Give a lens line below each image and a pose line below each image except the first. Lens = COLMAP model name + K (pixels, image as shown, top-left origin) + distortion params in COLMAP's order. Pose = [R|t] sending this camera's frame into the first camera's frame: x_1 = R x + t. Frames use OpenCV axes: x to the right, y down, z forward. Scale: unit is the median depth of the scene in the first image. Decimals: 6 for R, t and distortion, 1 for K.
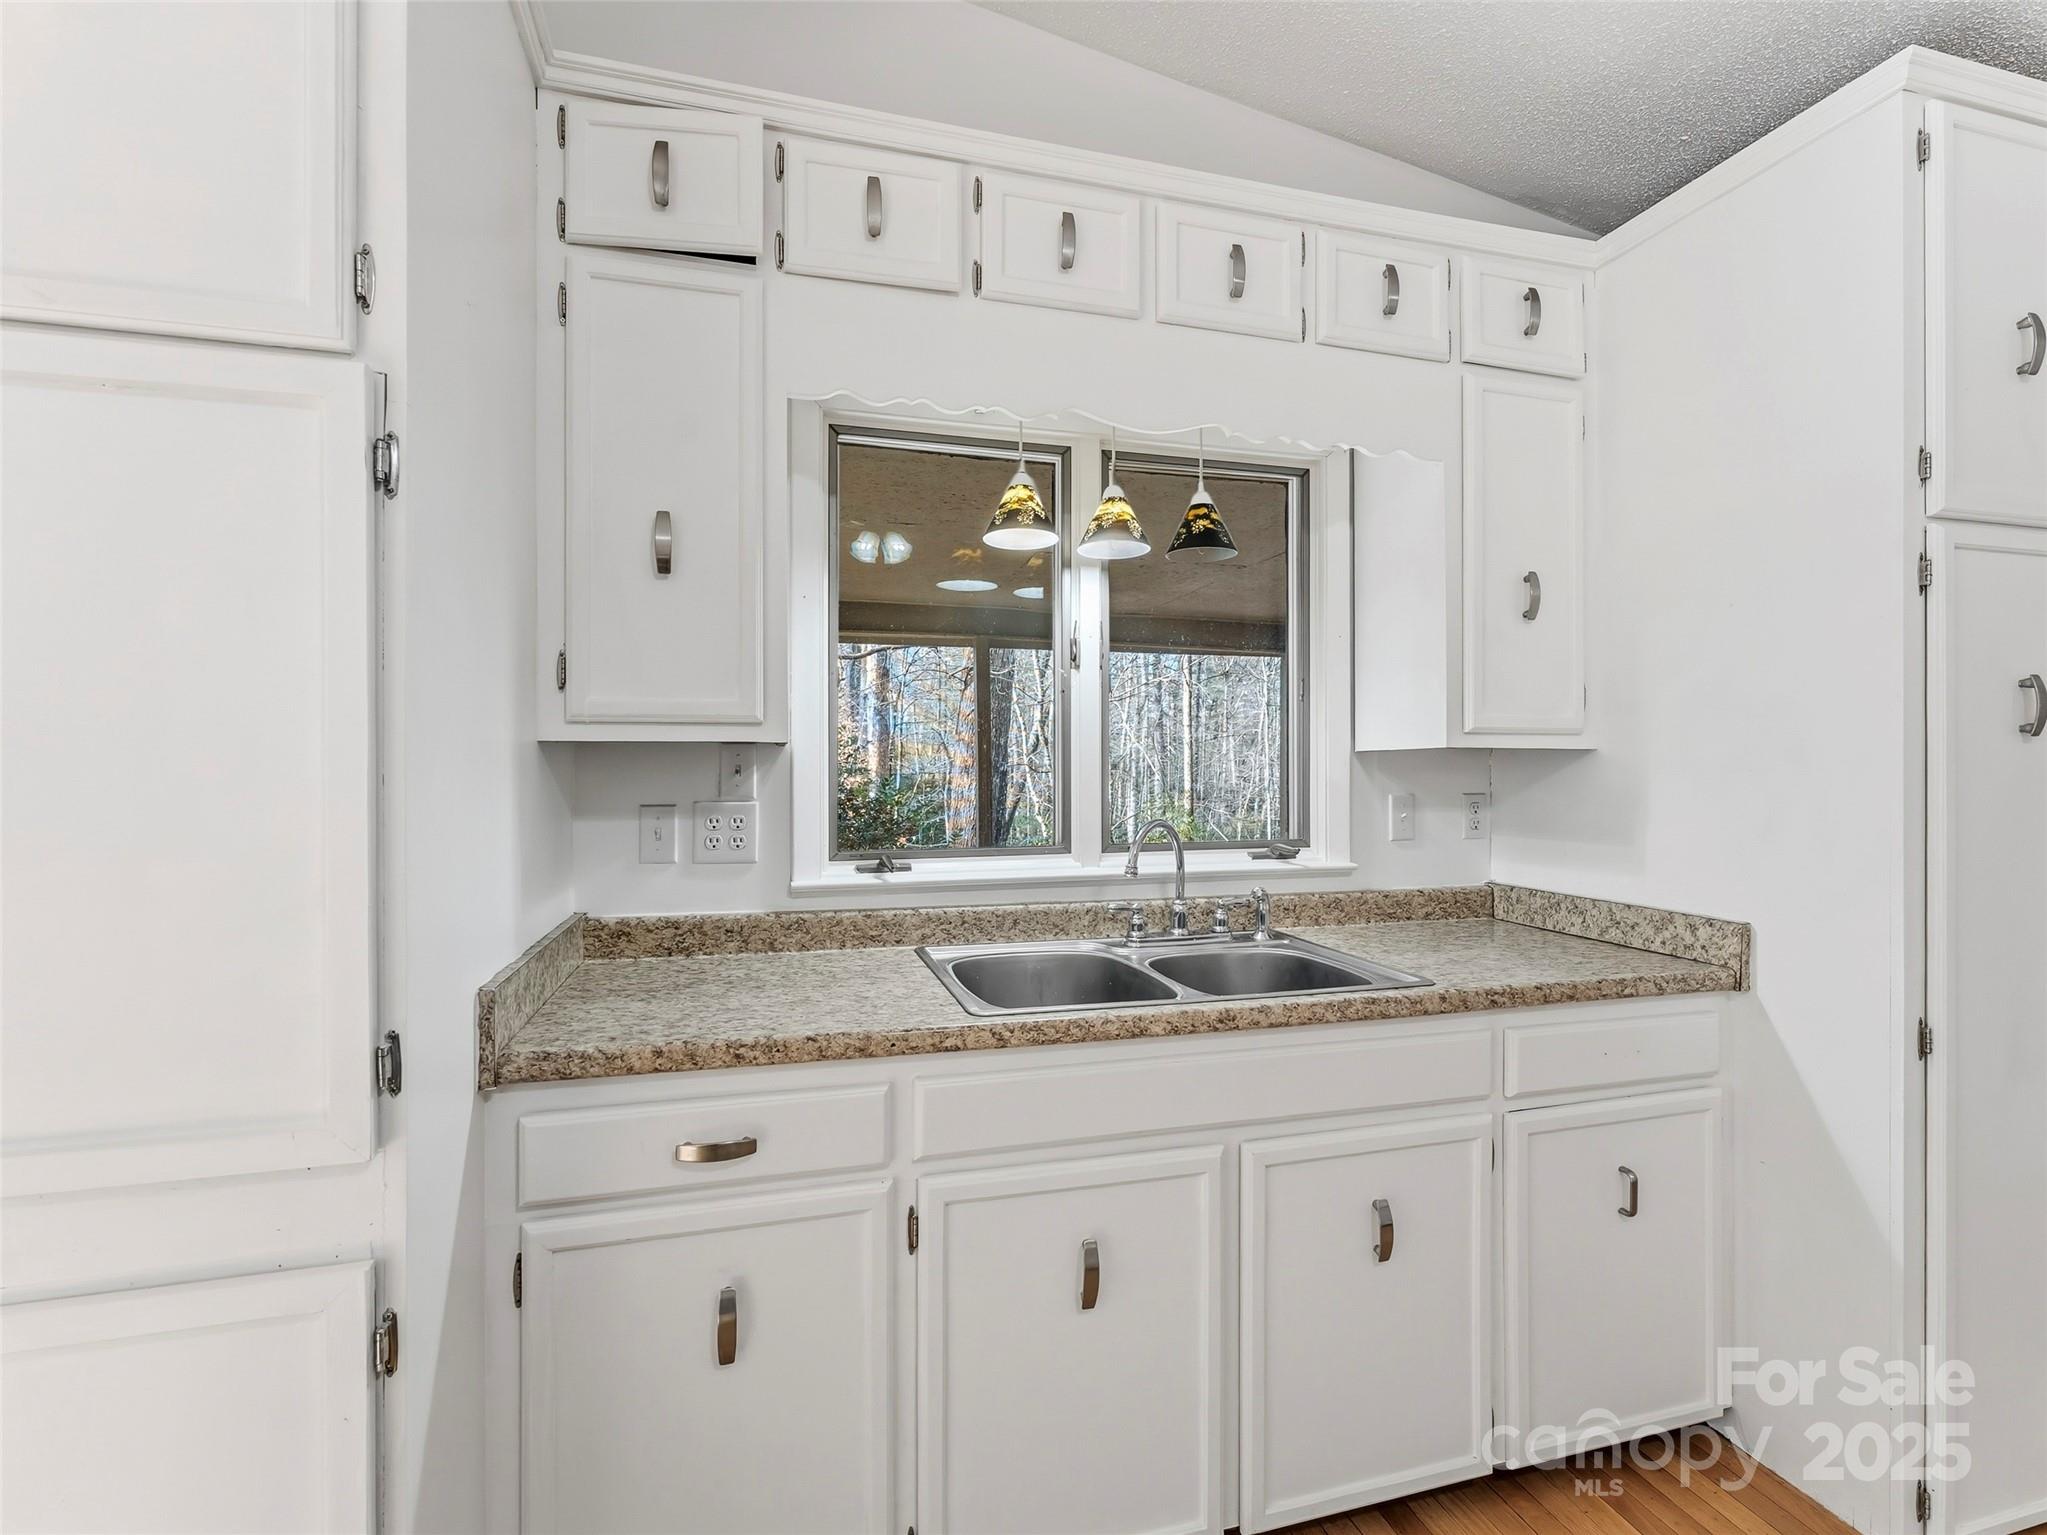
lens RADIAL K [[942.0, 0, 1029.5], [0, 942.0, 763.8], [0, 0, 1]] dist [0.019255, -0.005988]
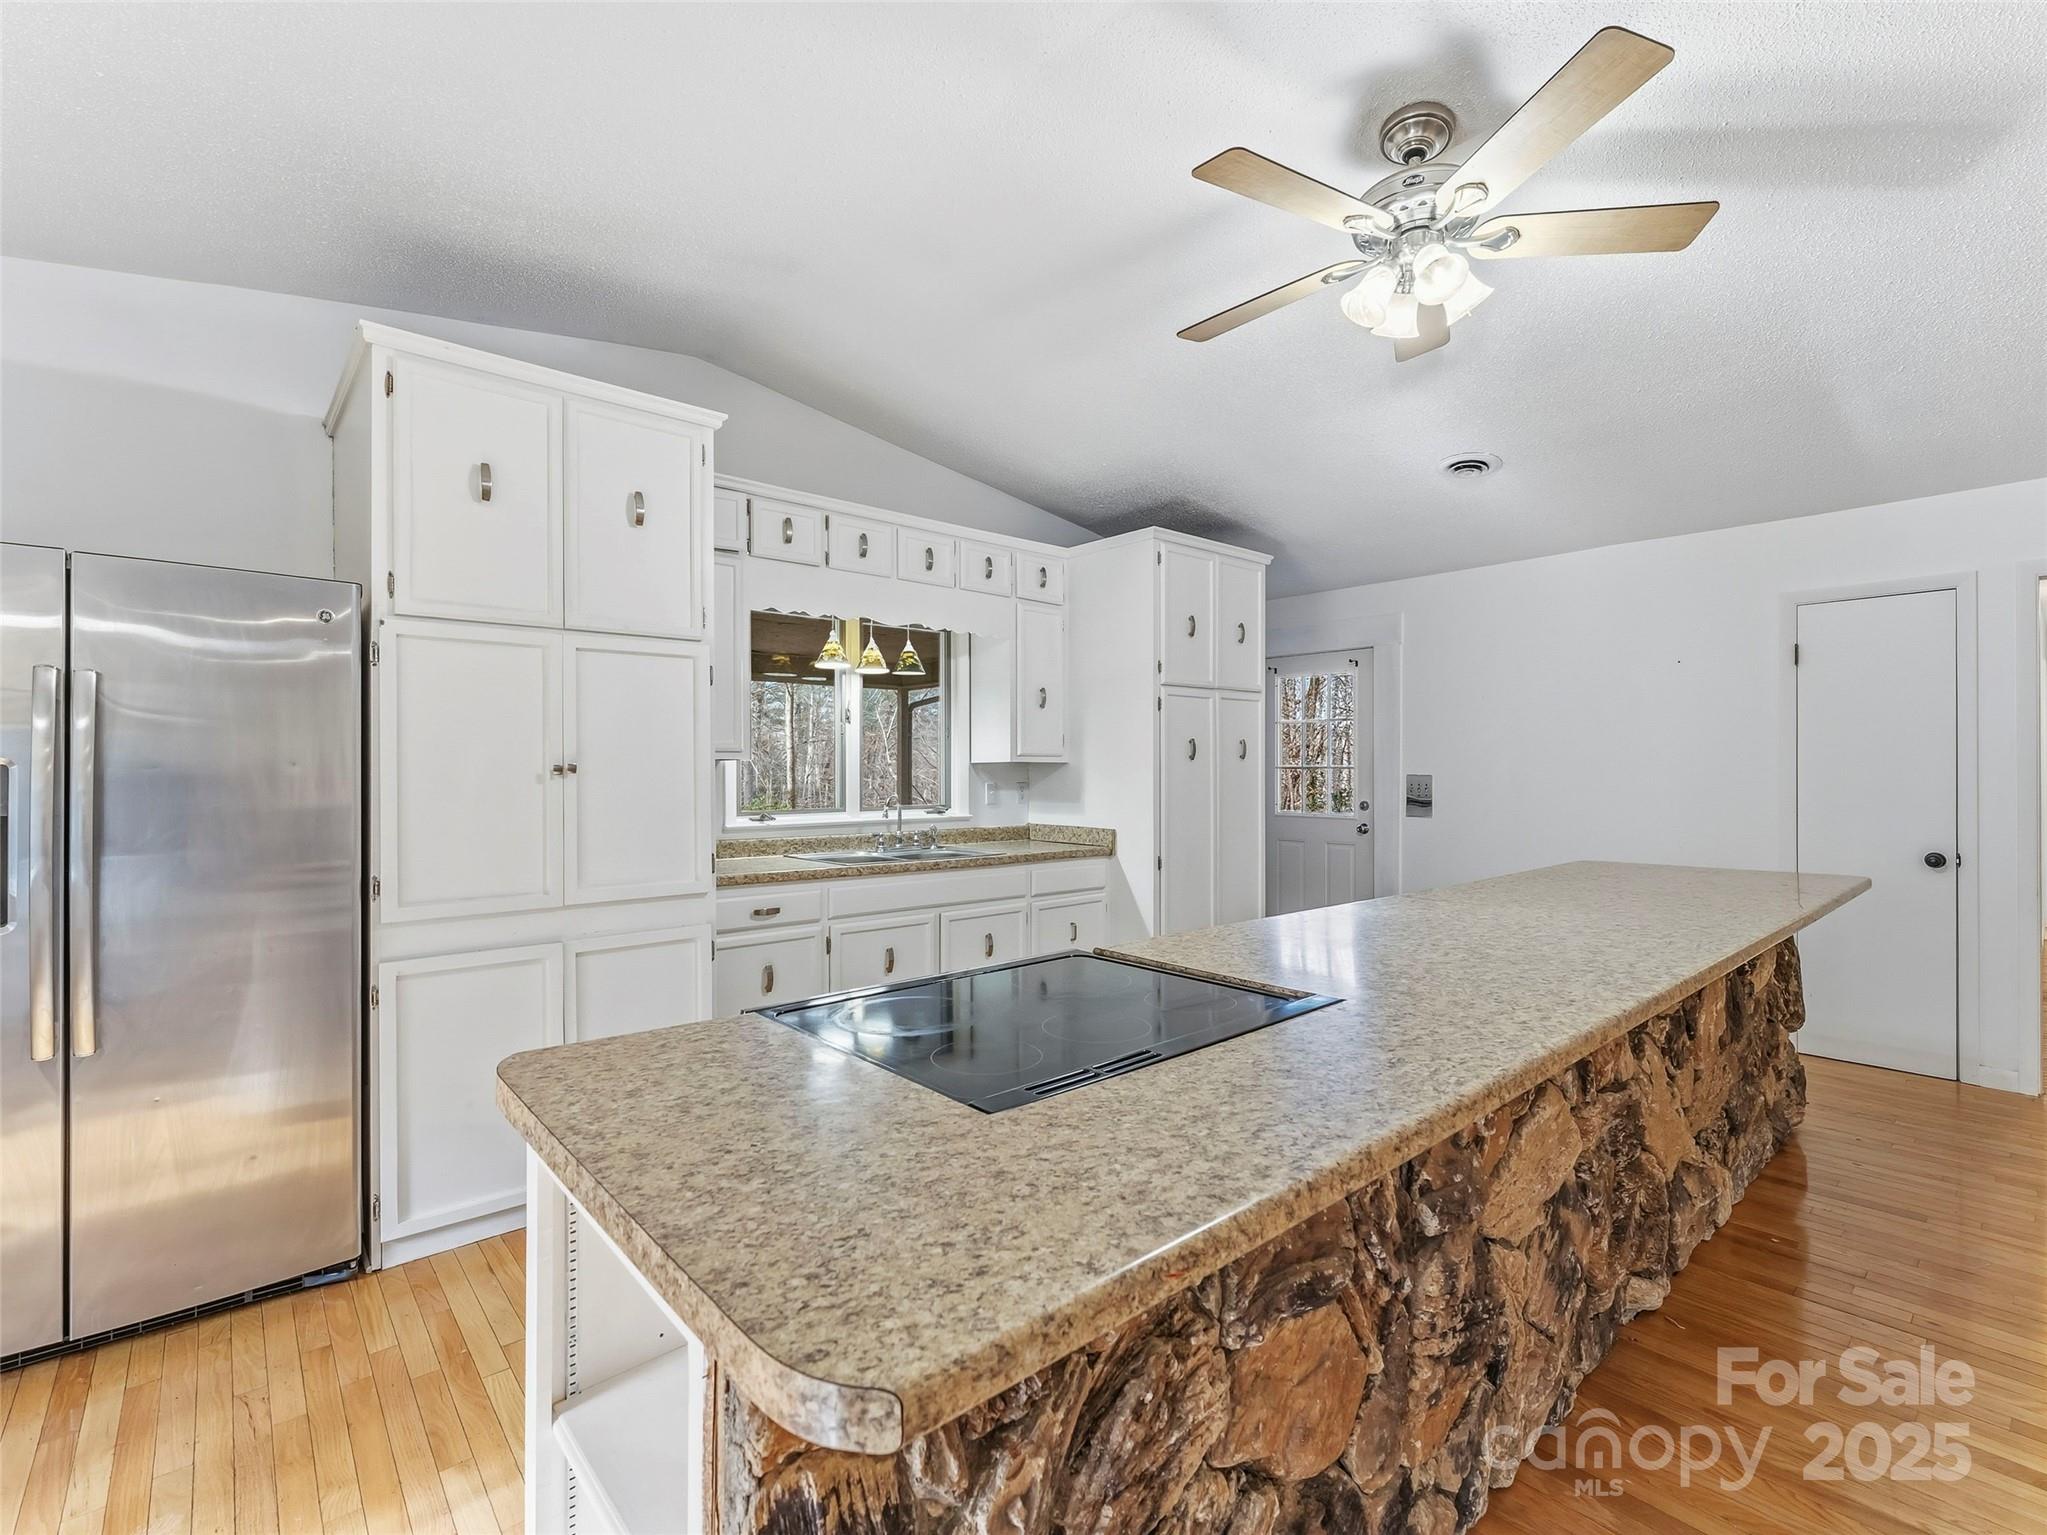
lens RADIAL K [[912.1, 0, 1020.4], [0, 912.1, 760.9], [0, 0, 1]] dist [-0.007647, -0.001086]
pose [[0.907864, 0.003382, 0.419250, -0.485853], [-0.000555, 0.999976, -0.006864, -0.004582], [-0.419263, 0.005999, 0.907845, -1.064250]]
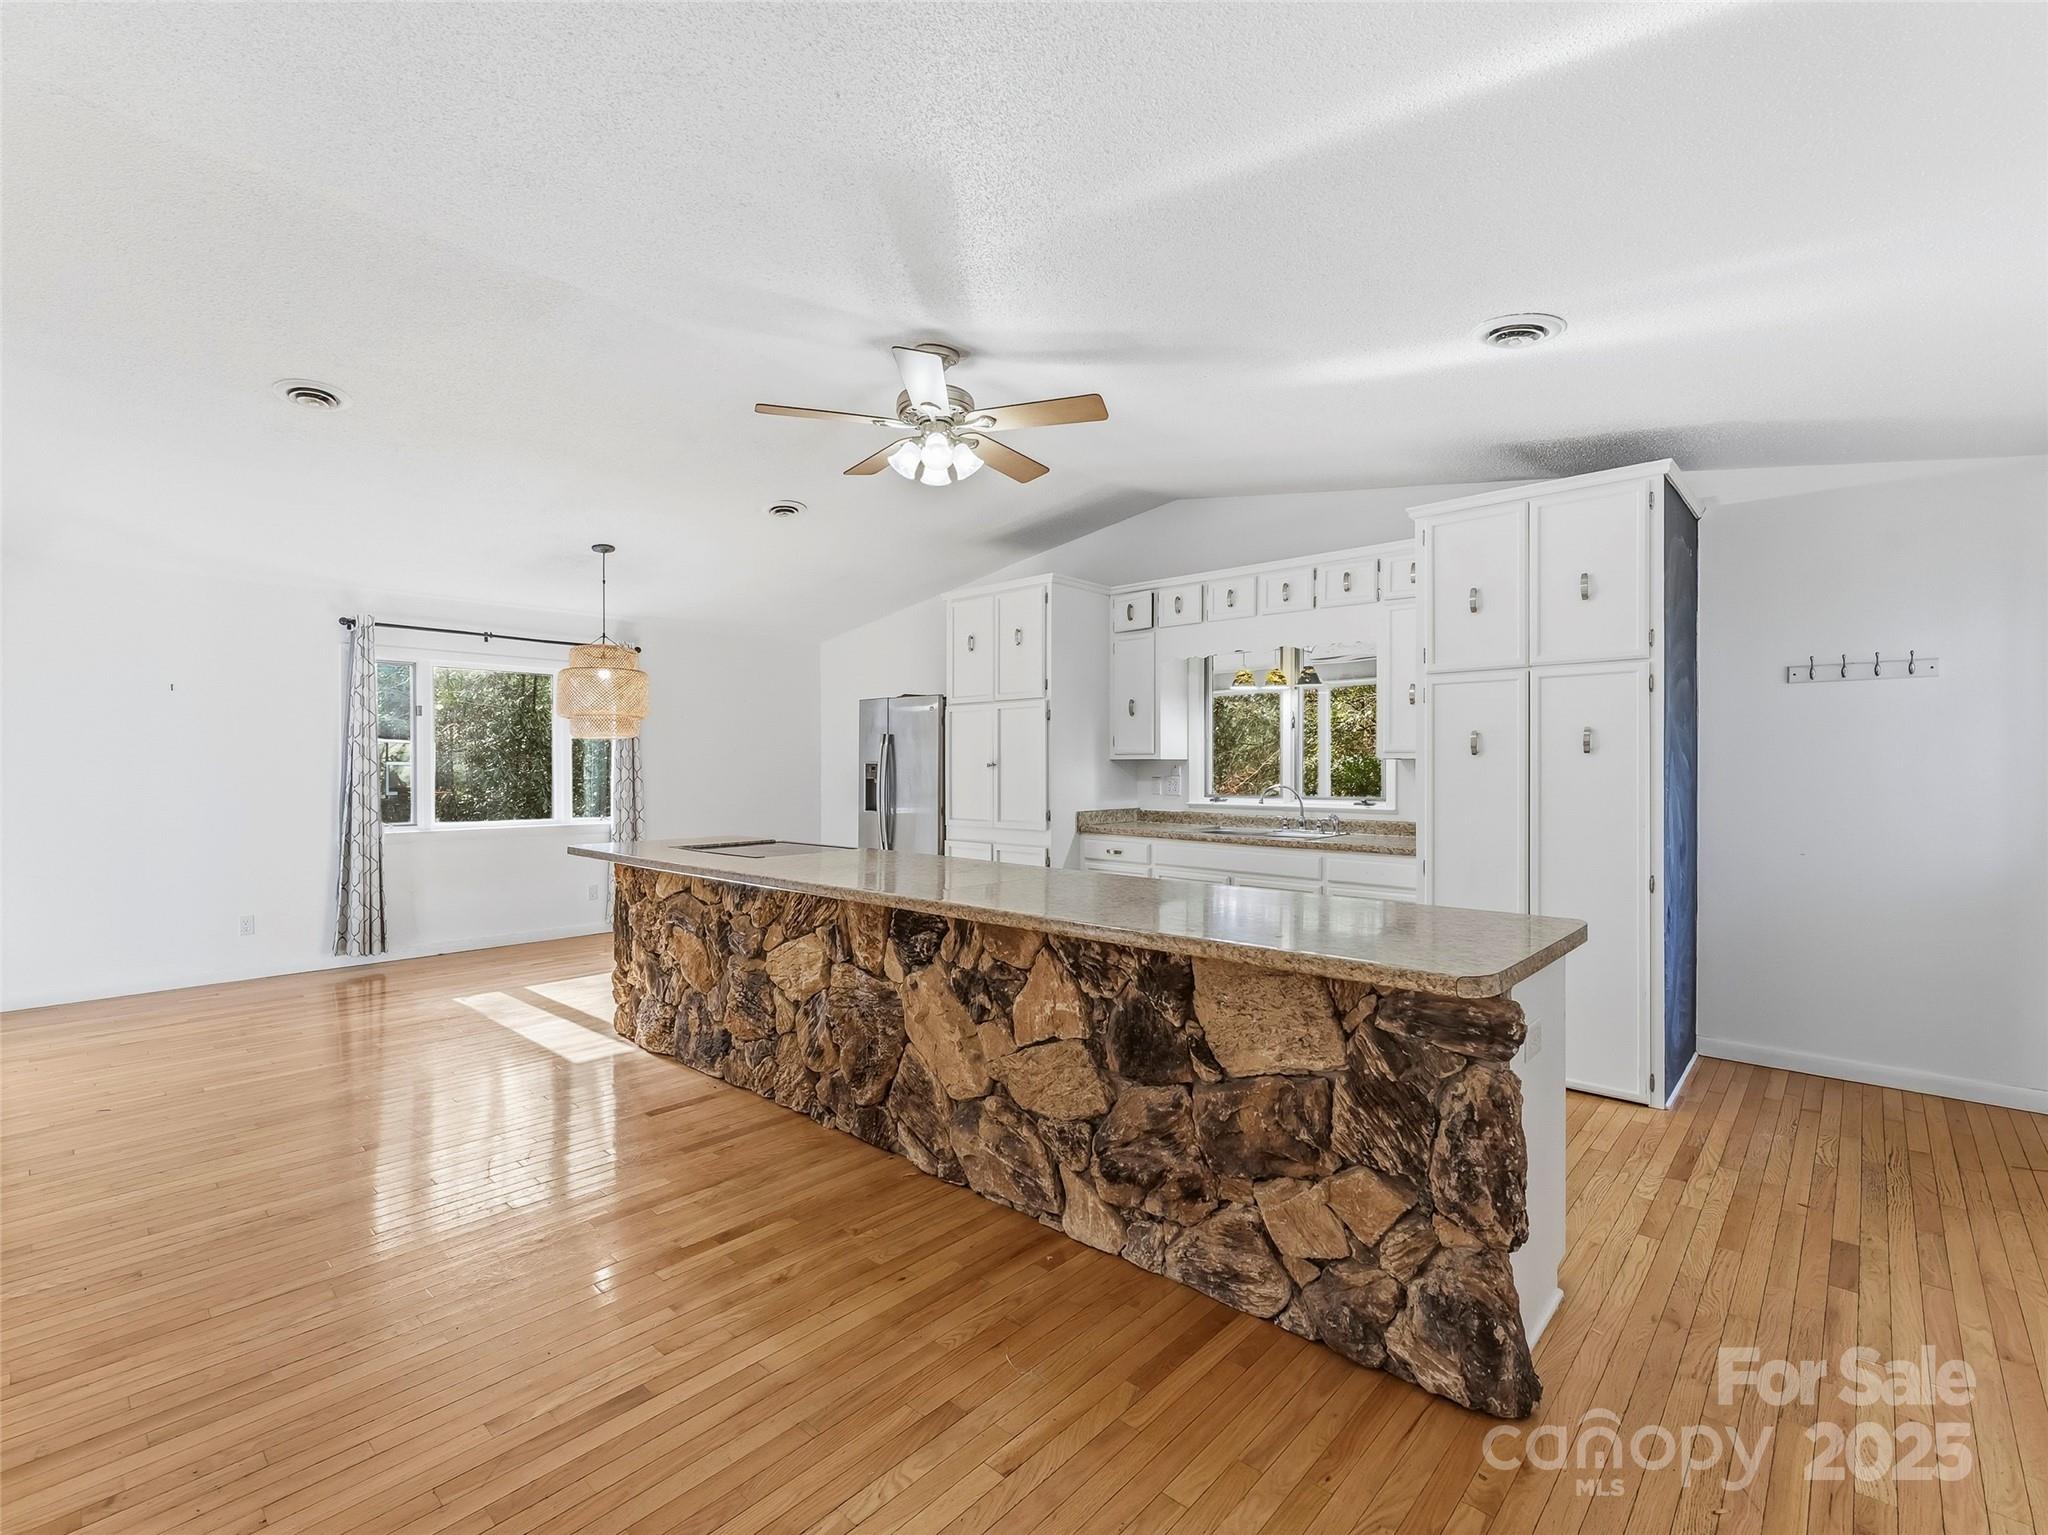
lens RADIAL K [[912.5, 0, 1020.9], [0, 912.5, 760.8], [0, 0, 1]] dist [-0.007647, -0.001086]
pose [[0.520032, 0.000046, -0.854147, 2.000696], [0.003040, 0.999994, 0.001905, -0.019101], [0.854142, -0.003587, 0.520028, -1.030090]]
